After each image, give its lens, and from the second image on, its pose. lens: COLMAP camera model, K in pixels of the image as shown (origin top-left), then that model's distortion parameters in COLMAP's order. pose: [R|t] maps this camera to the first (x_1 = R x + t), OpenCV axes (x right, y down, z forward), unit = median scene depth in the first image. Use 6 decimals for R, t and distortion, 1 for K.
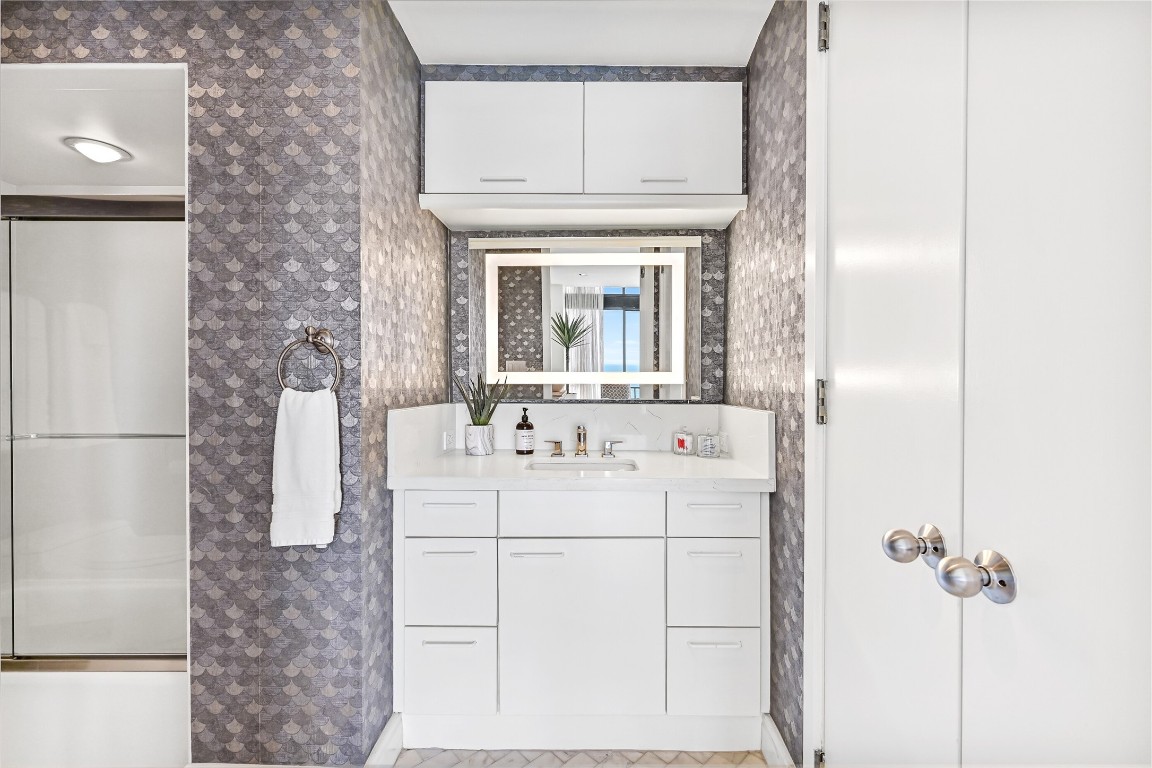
lens RADIAL K [[494.3, 0, 584.2], [0, 494.3, 386.8], [0, 0, 1]] dist [0.000429, 0.000015]
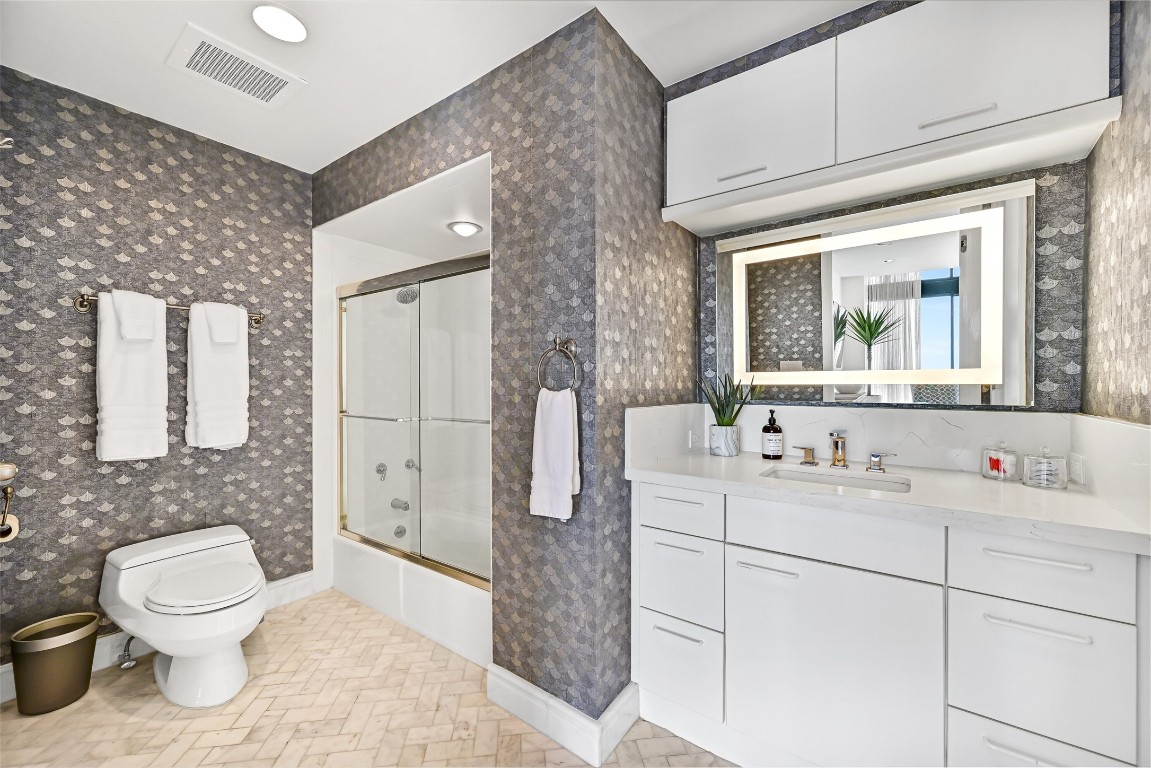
lens RADIAL K [[453.7, 0, 582.2], [0, 453.7, 387.6], [0, 0, 1]] dist [-0.000122, 0.000030]
pose [[0.811369, 0.001370, -0.584532, 0.106604], [-0.001979, 0.999998, -0.000404, 0.001030], [0.584530, 0.001485, 0.811371, 0.098068]]
